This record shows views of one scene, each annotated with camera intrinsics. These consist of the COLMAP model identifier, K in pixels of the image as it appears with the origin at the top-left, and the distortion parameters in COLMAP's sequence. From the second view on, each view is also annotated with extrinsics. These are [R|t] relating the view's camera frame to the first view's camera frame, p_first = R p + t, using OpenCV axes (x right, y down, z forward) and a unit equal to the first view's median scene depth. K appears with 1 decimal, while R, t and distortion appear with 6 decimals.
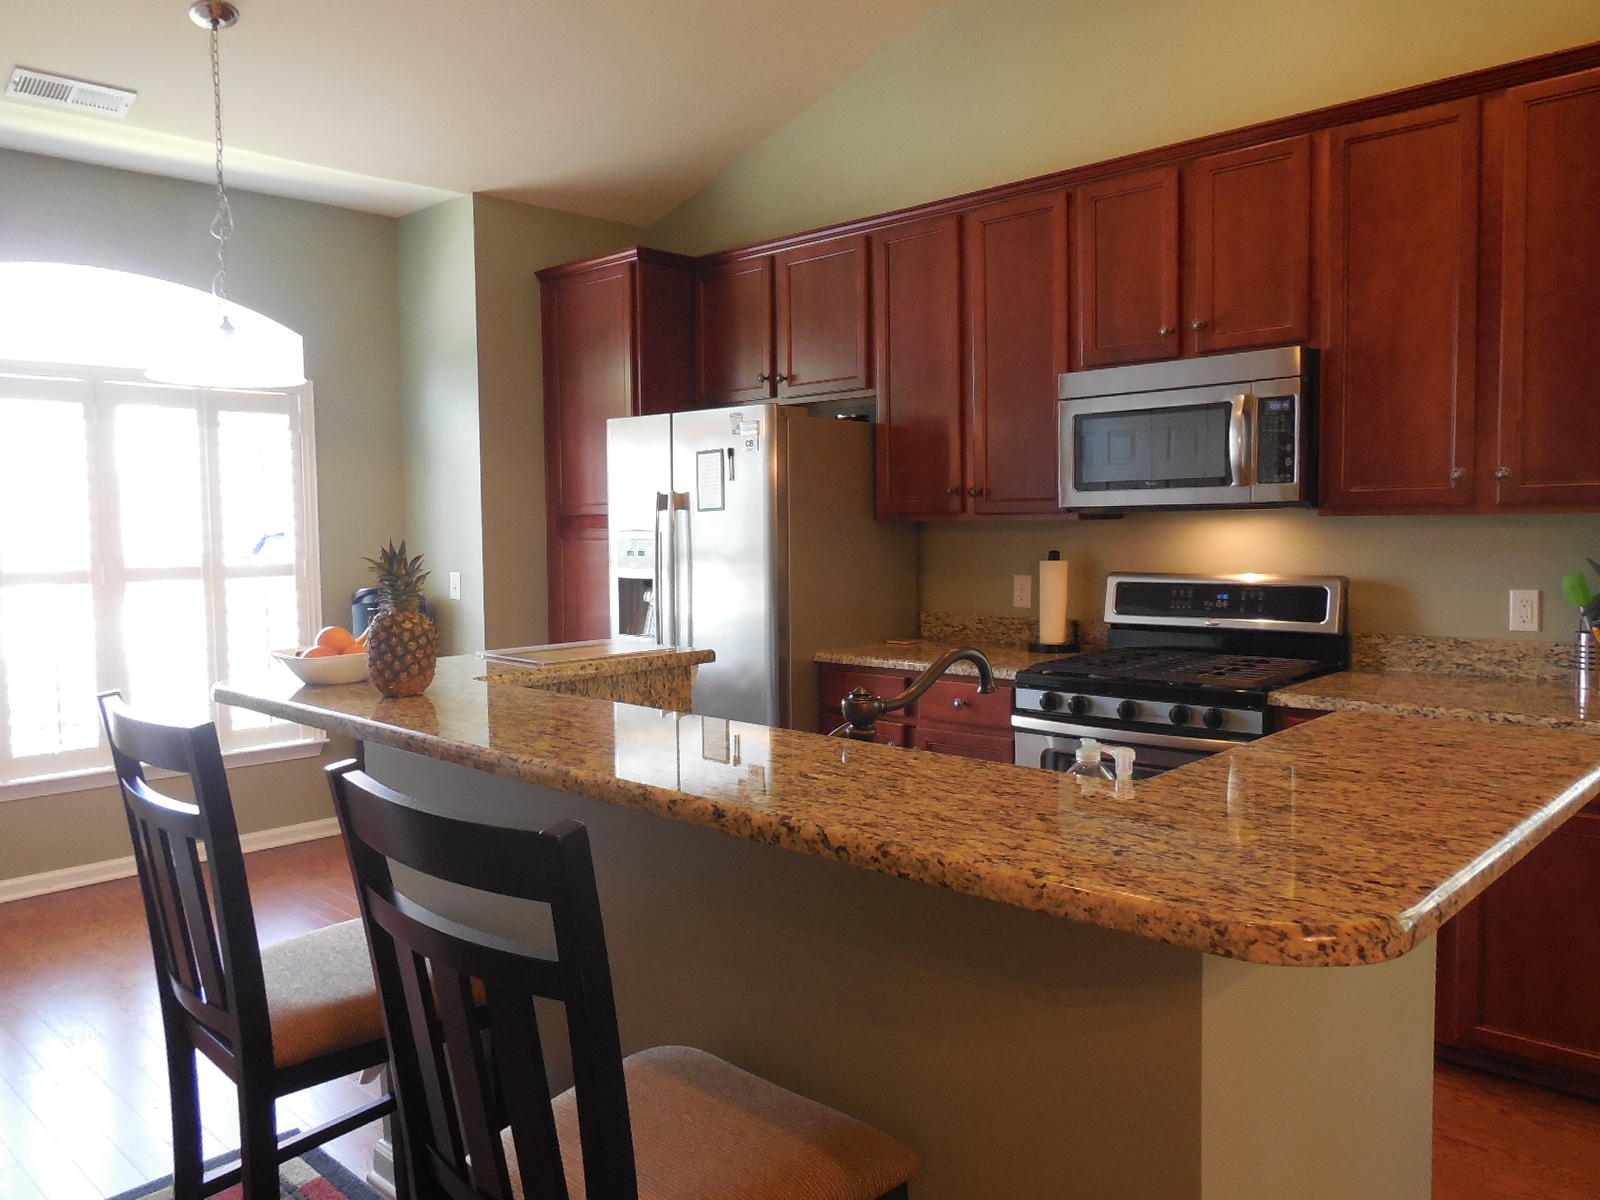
lens RADIAL K [[1217.0, 0, 800.0], [0, 1217.0, 600.0], [0, 0, 1]] dist [0.003664, 0.002599]
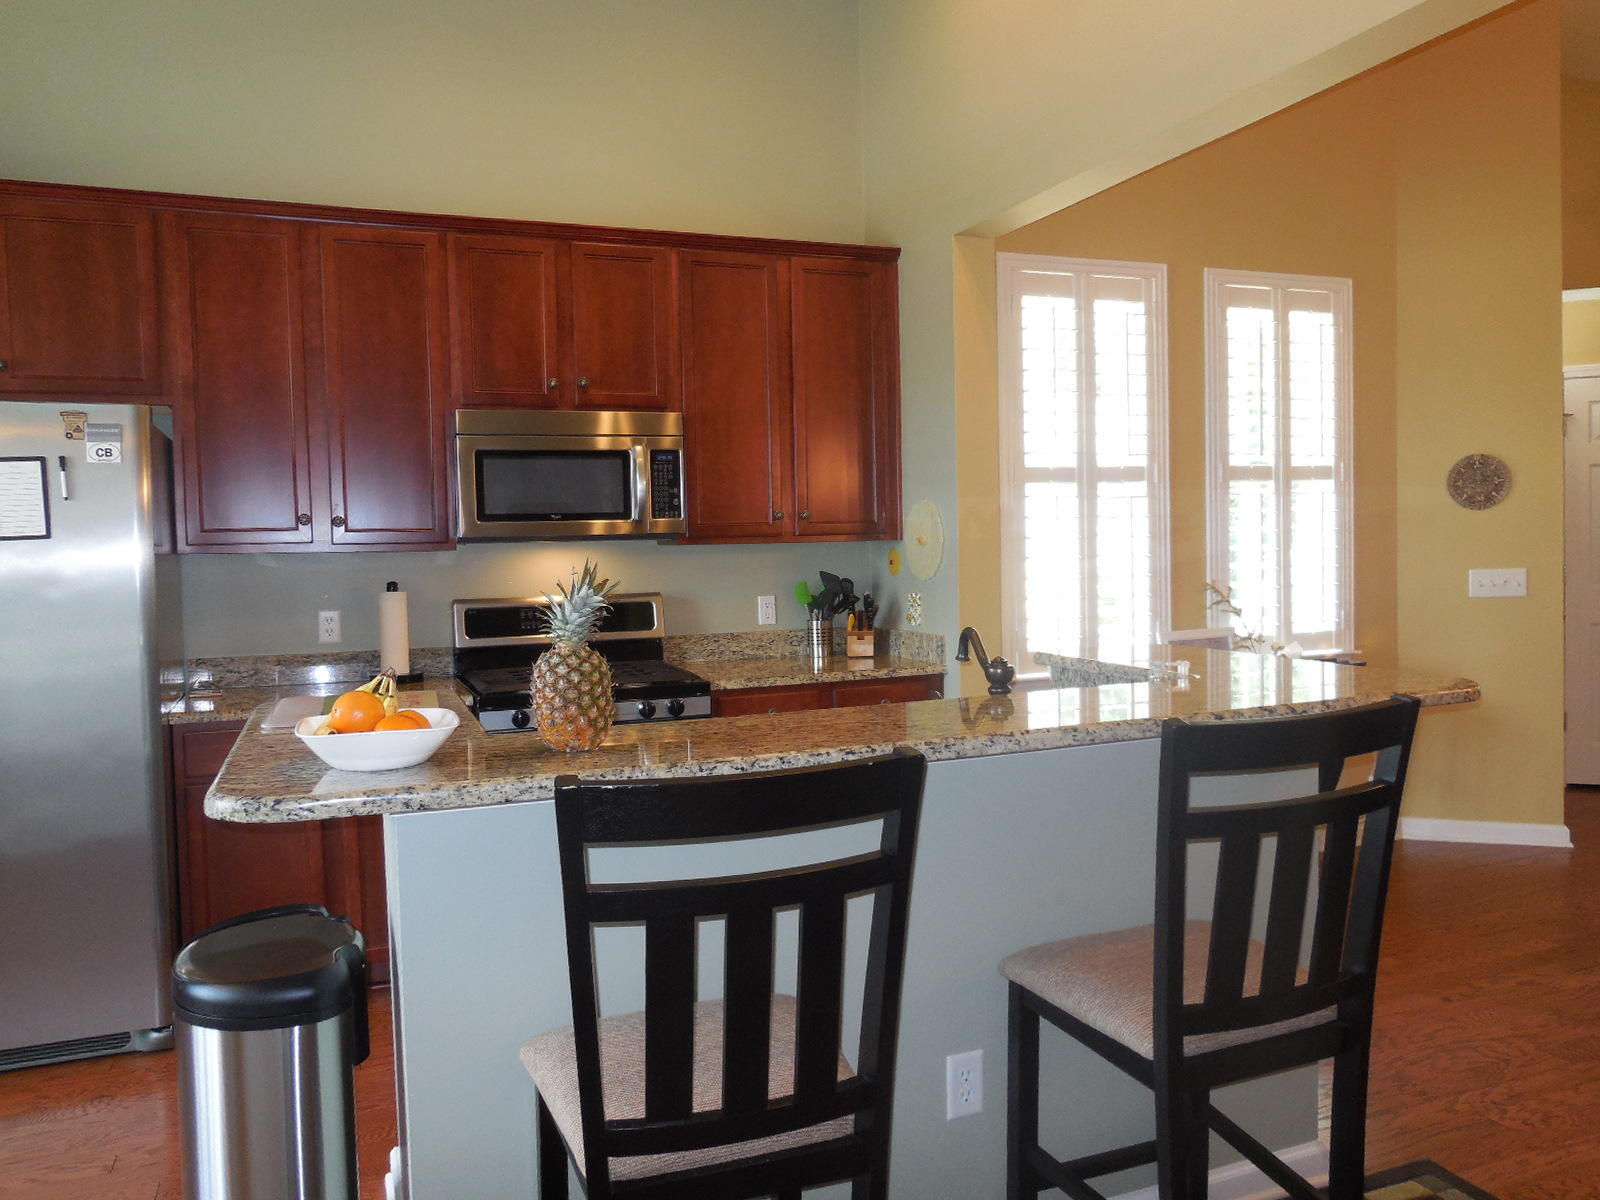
lens RADIAL K [[1217.0, 0, 800.0], [0, 1217.0, 600.0], [0, 0, 1]] dist [0.003664, 0.002599]
pose [[0.416209, -0.035828, 0.908563, -0.546033], [0.076628, 0.997051, 0.004214, -0.004950], [-0.906034, 0.067867, 0.417727, 0.278110]]
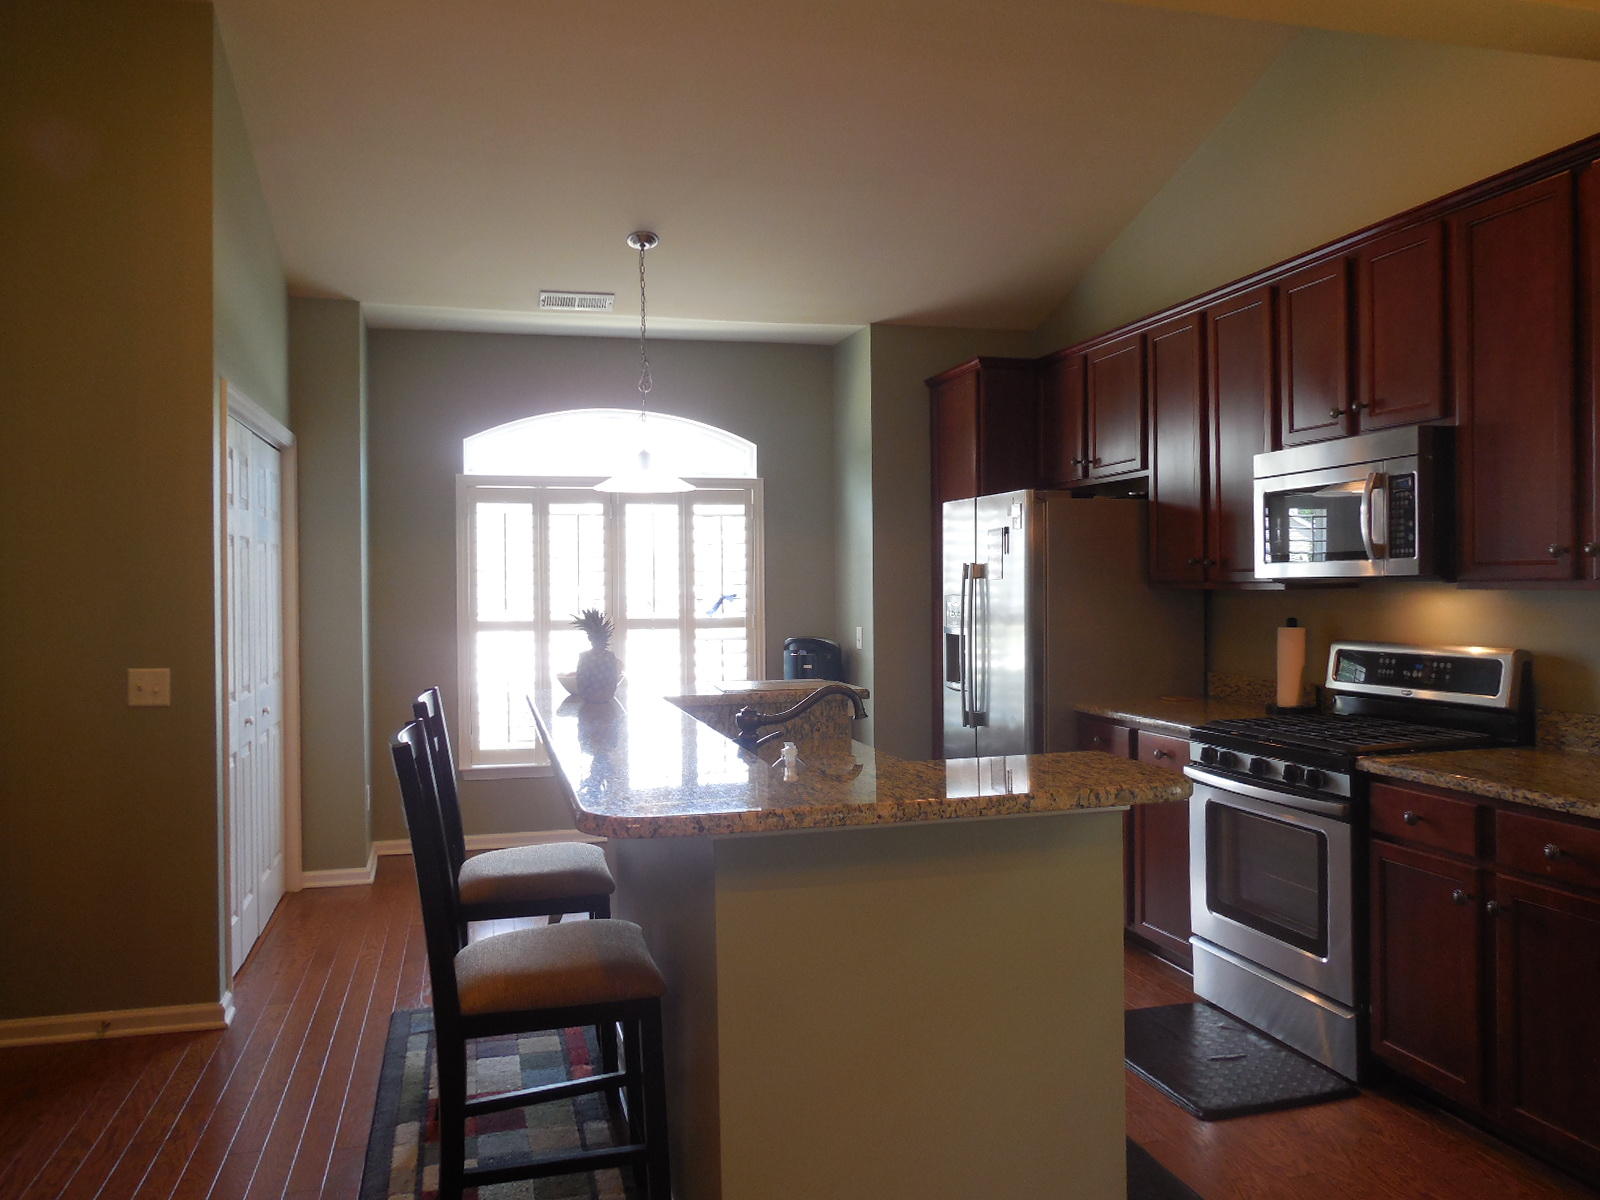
lens RADIAL K [[1202.9, 0, 800.0], [0, 1202.9, 600.0], [0, 0, 1]] dist [0.061439, 0.002378]
pose [[0.865525, 0.008333, -0.500796, 0.366140], [-0.030134, 0.998917, -0.035461, -0.005998], [0.499958, 0.045783, 0.864839, -0.119261]]
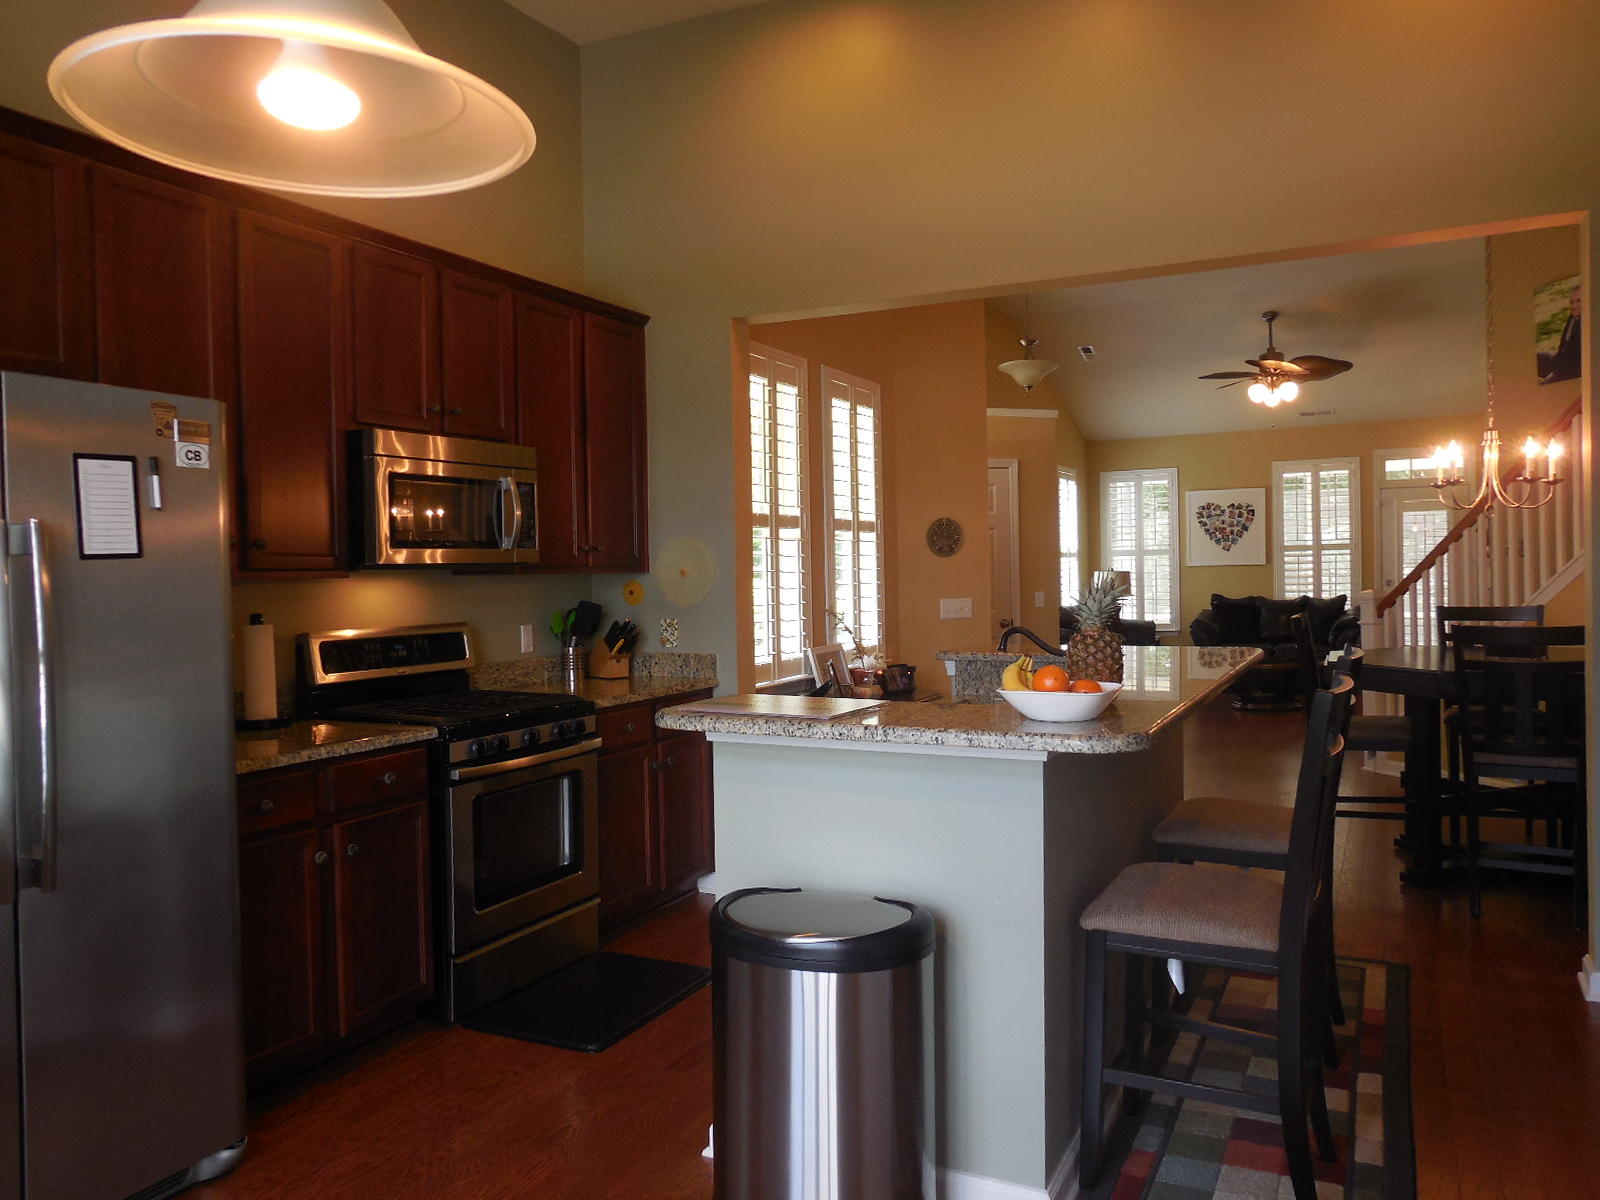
lens RADIAL K [[1187.8, 0, 800.0], [0, 1187.8, 600.0], [0, 0, 1]] dist [-0.020015, 0.000485]
pose [[-0.298008, -0.010576, 0.954505, -0.708240], [0.073956, 0.996677, 0.034133, -0.049118], [-0.951694, 0.080763, -0.296235, 0.861839]]
